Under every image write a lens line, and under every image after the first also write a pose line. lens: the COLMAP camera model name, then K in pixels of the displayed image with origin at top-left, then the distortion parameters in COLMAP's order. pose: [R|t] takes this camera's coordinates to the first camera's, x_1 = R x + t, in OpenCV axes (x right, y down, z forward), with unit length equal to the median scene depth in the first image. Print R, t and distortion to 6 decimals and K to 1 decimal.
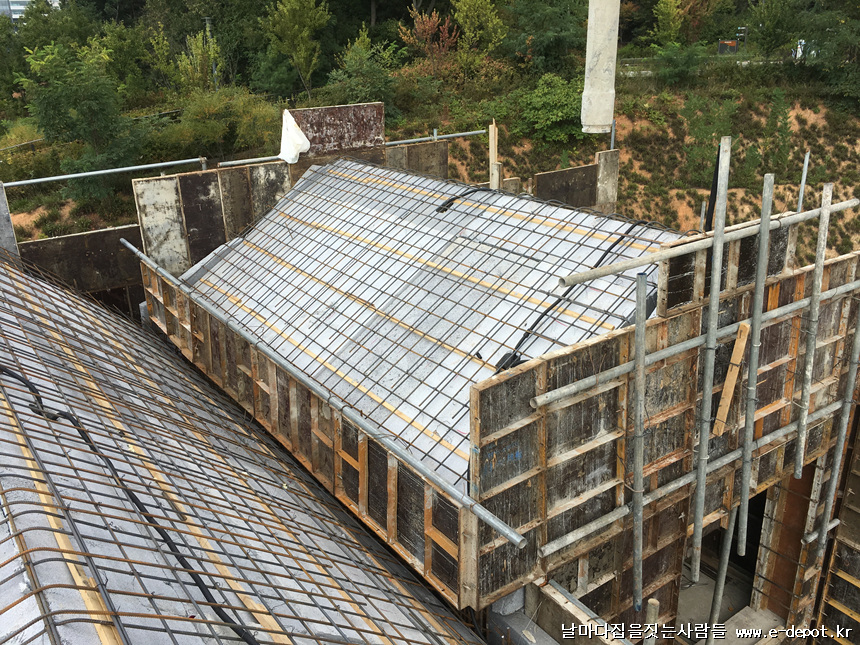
lens RADIAL K [[731.6, 0, 430.0], [0, 731.6, 322.5], [0, 0, 1]] dist [0.087785, -0.124232]
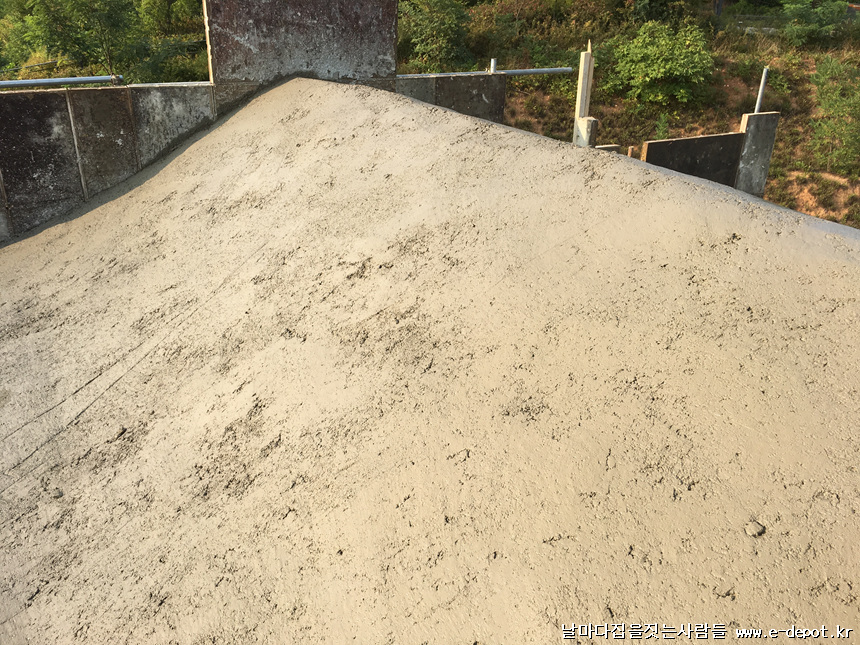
lens RADIAL K [[731.6, 0, 430.0], [0, 731.6, 322.5], [0, 0, 1]] dist [0.087785, -0.124232]
pose [[0.992216, 0.095866, -0.079476, 0.009938], [-0.091148, 0.993966, 0.061019, -0.026450], [0.084846, -0.053300, 0.994967, 0.131856]]
